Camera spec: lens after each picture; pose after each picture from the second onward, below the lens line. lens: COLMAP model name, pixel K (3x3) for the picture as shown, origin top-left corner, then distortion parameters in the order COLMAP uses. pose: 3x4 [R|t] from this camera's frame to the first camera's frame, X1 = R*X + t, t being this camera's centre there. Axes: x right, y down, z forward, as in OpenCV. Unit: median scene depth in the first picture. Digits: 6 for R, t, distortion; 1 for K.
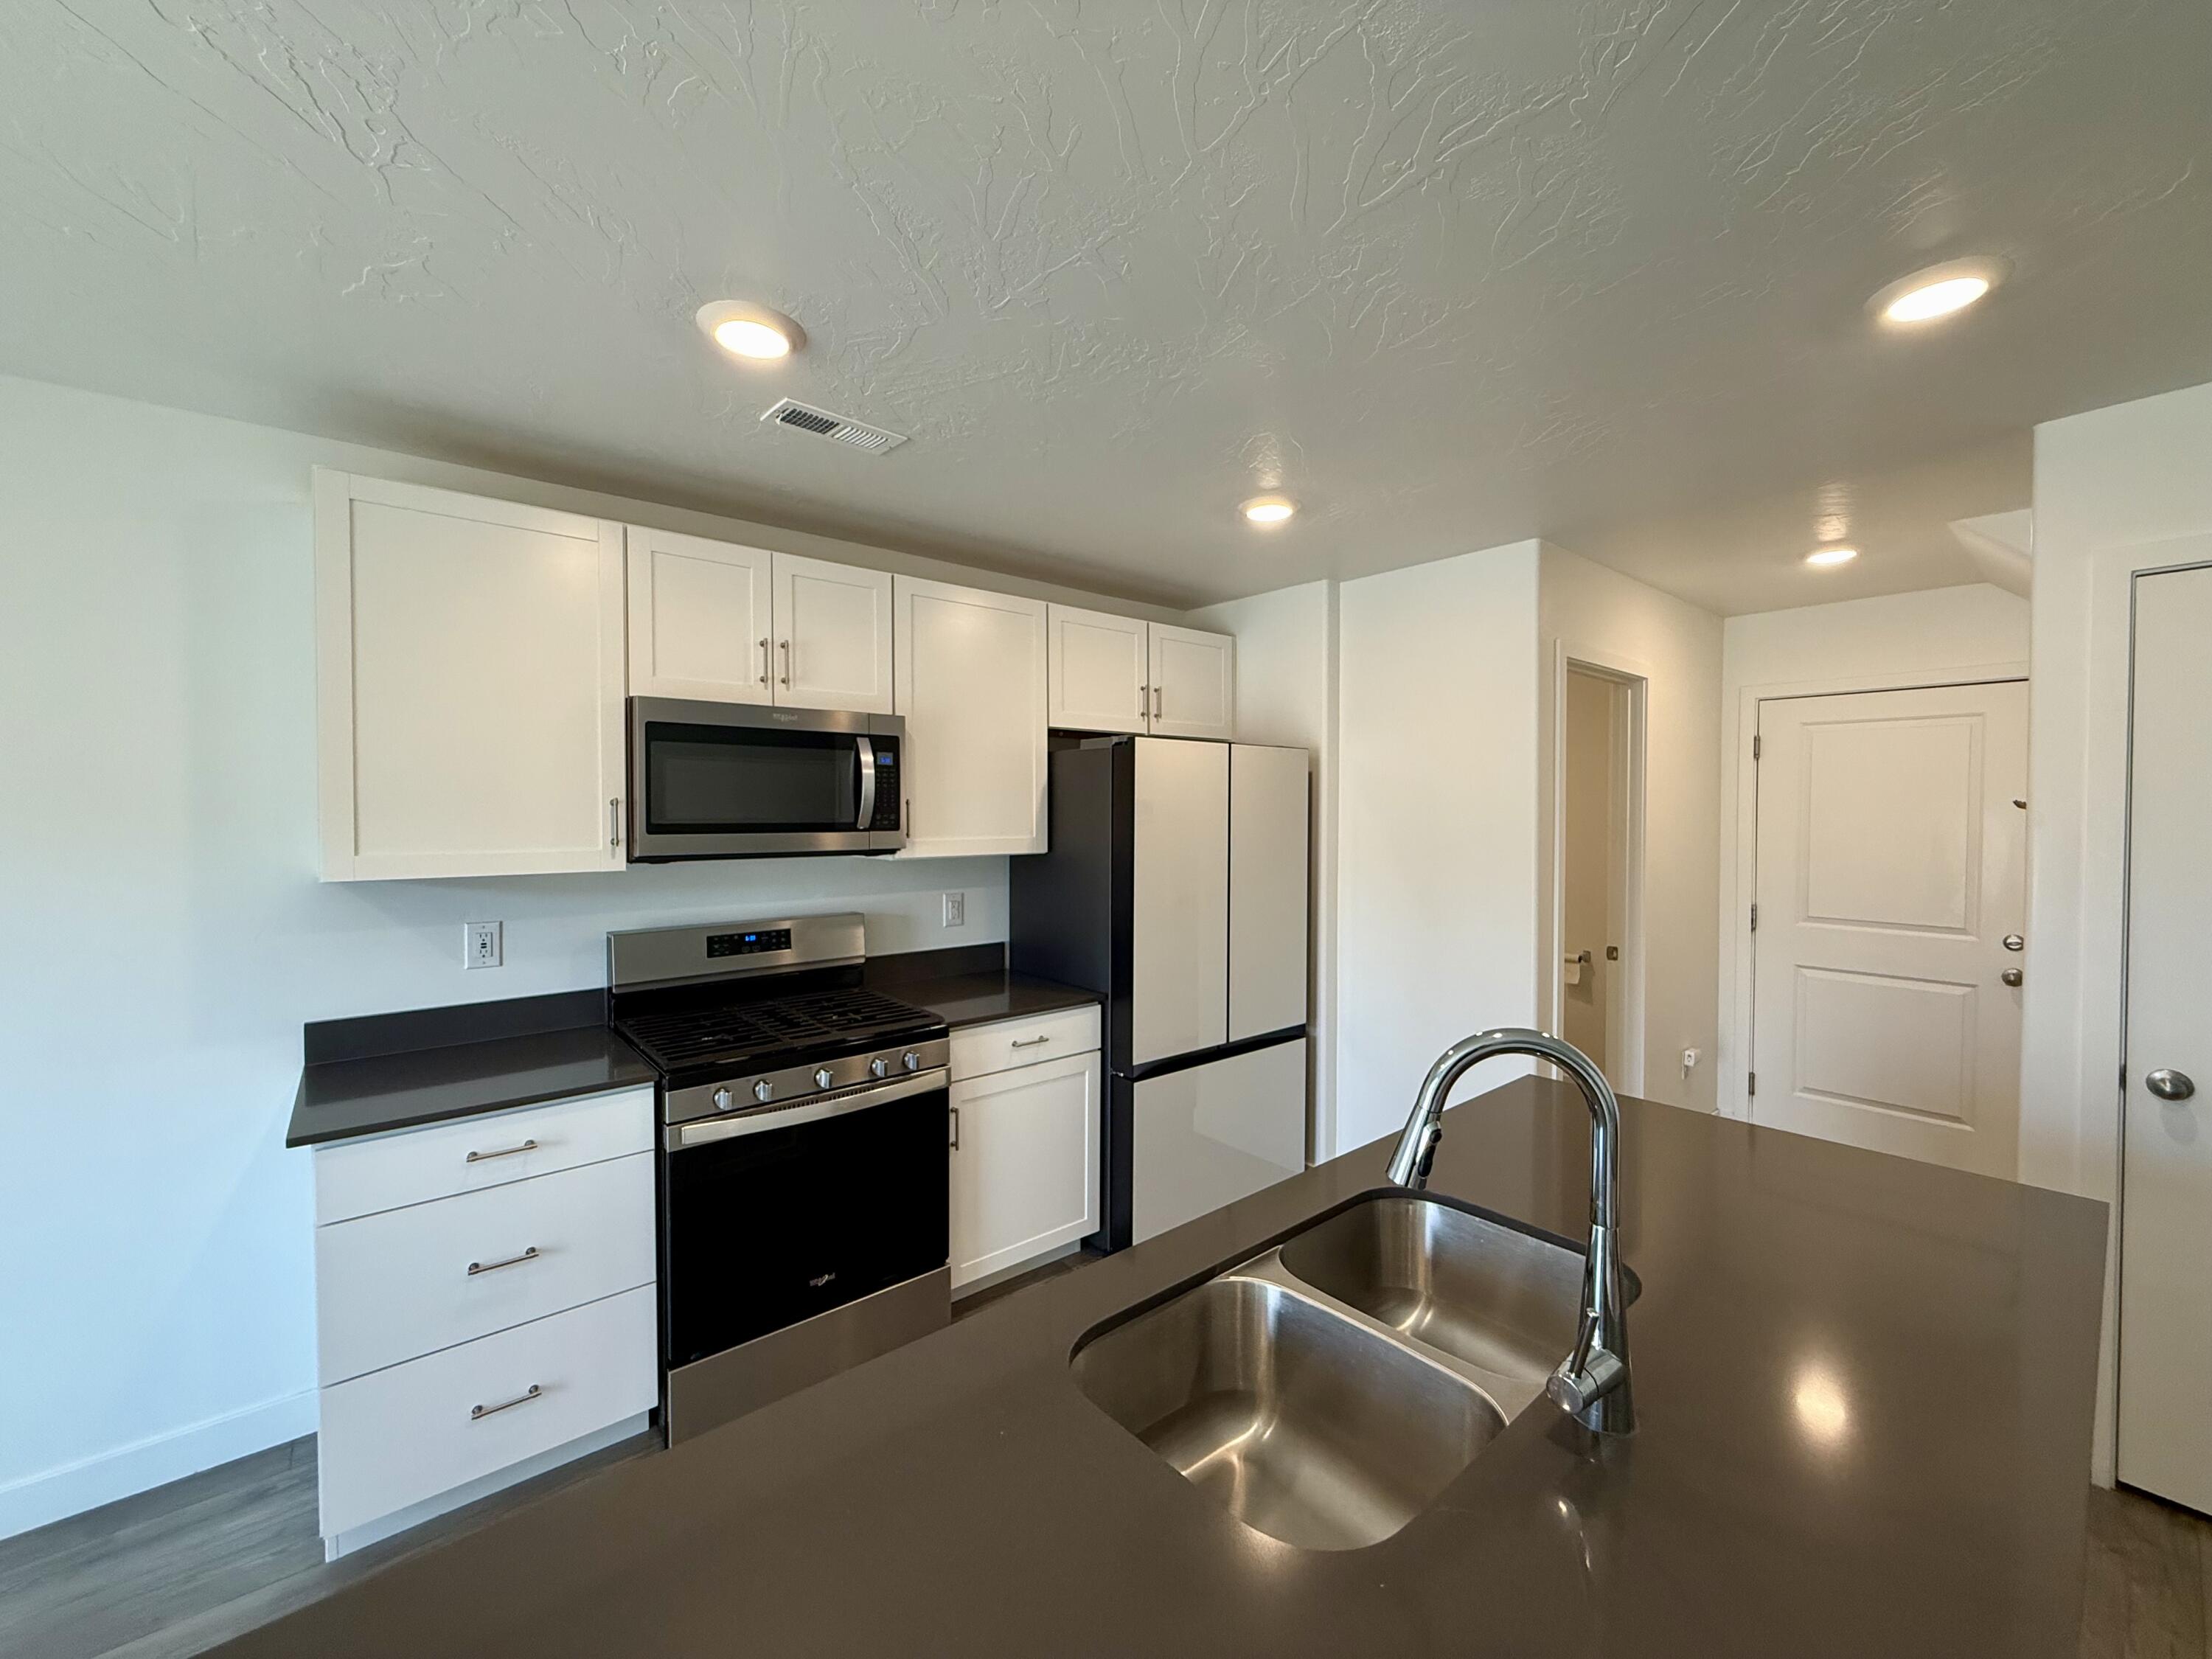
lens RADIAL K [[880.4, 0, 1106.0], [0, 880.4, 829.5], [0, 0, 1]] dist [-0.000960, -0.000135]
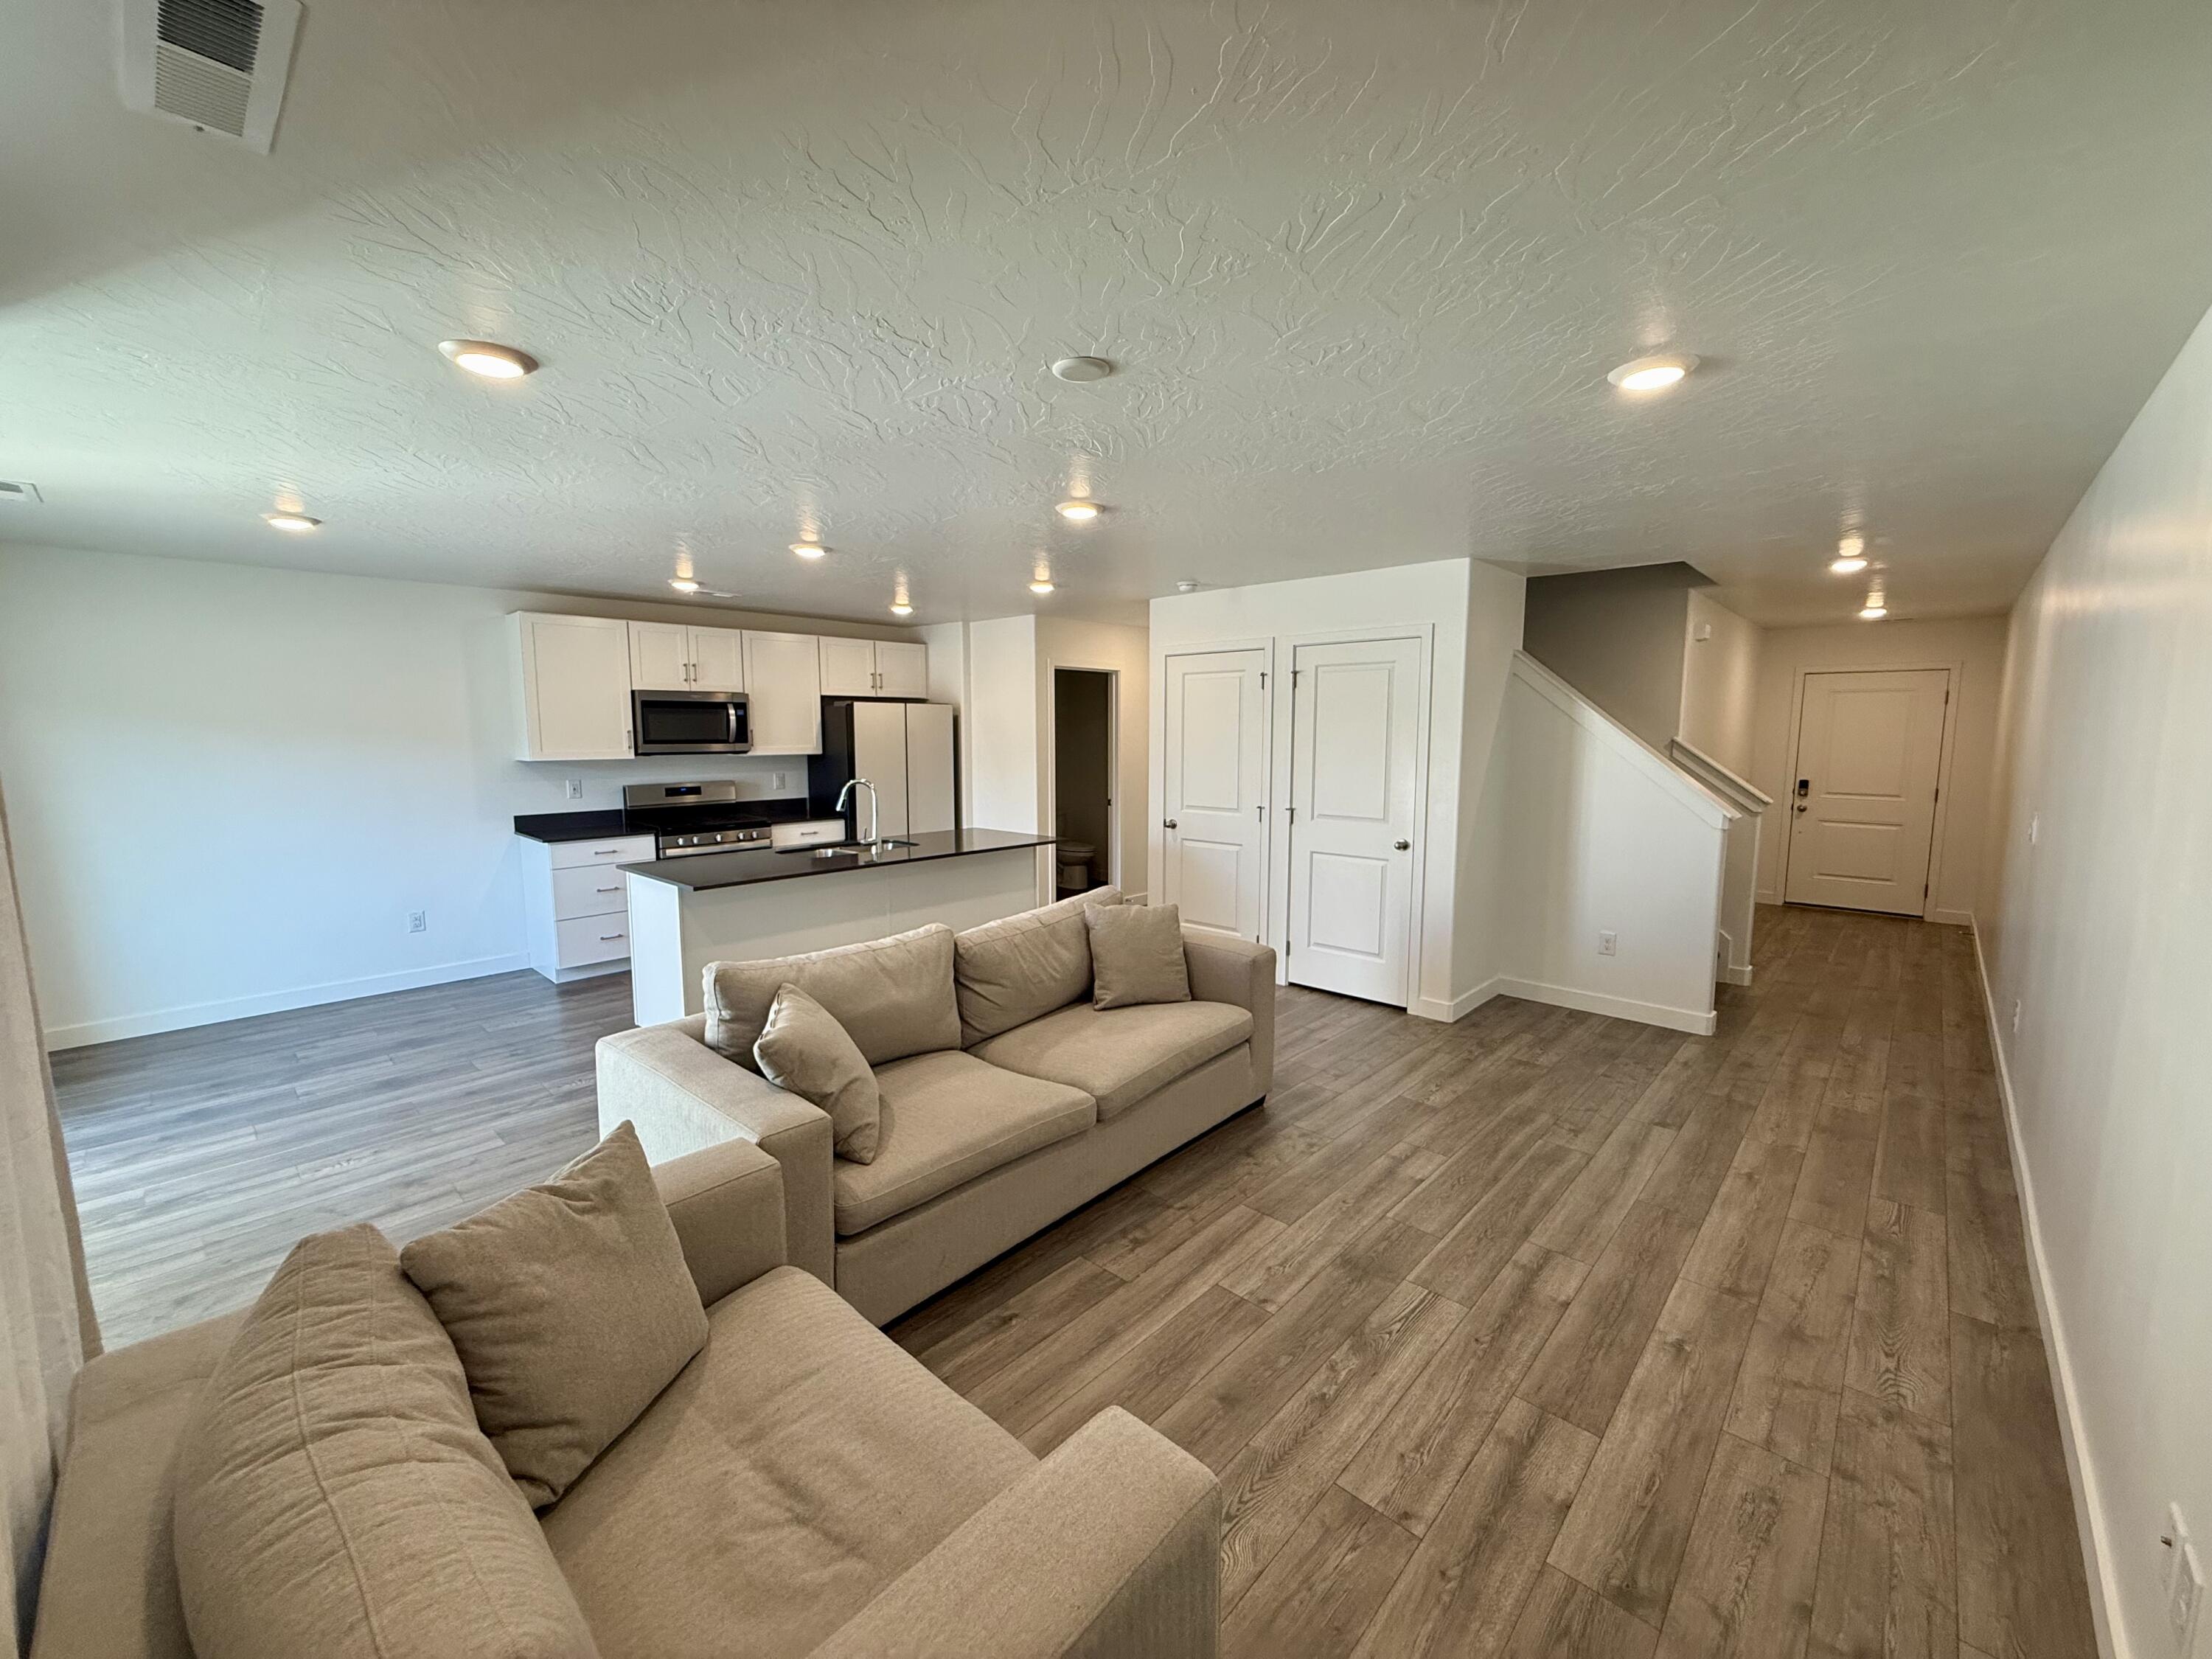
lens RADIAL K [[886.6, 0, 1106.0], [0, 886.6, 829.5], [0, 0, 1]] dist [-0.000373, 0.000126]
pose [[0.993602, -0.012169, 0.112281, 0.443948], [0.001960, 0.995886, 0.090591, 0.018417], [-0.112922, -0.089792, 0.989538, -1.460037]]
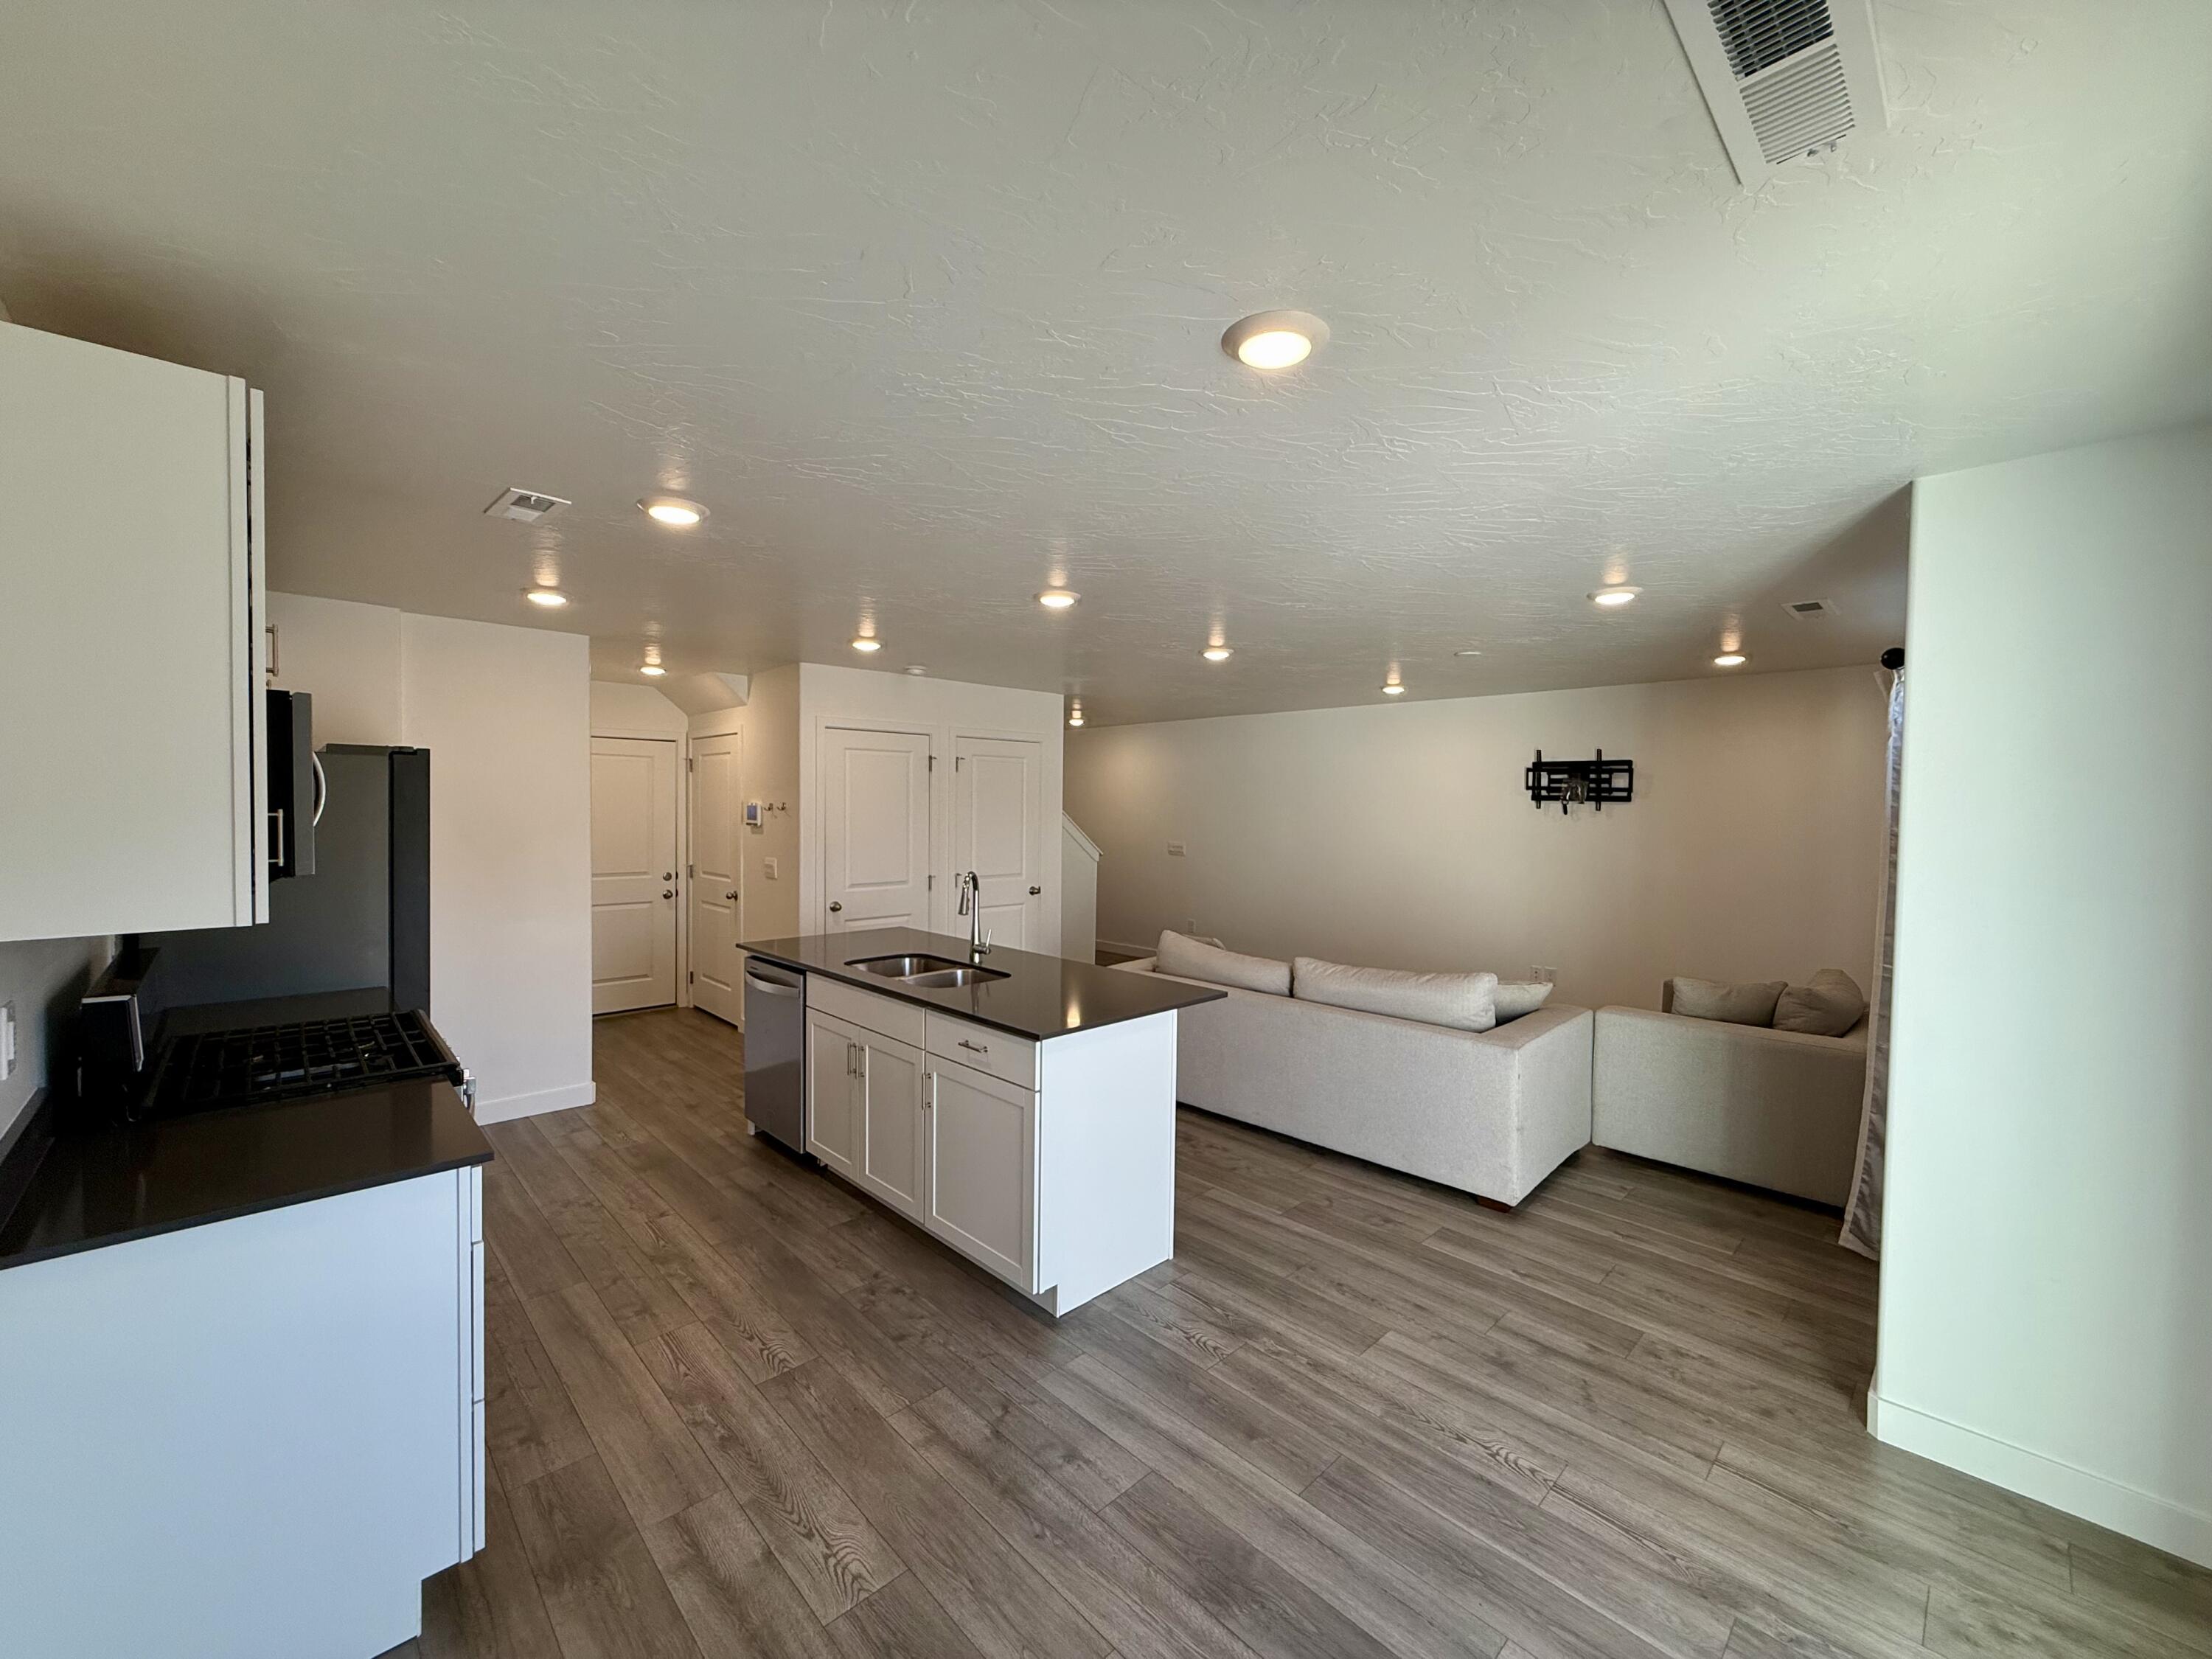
lens RADIAL K [[880.4, 0, 1106.0], [0, 880.4, 829.5], [0, 0, 1]] dist [-0.000960, -0.000135]
pose [[-0.064341, -0.024893, 0.997617, -1.211514], [0.005770, 0.999663, 0.025317, -0.022508], [-0.997911, 0.007385, -0.064176, 0.204719]]
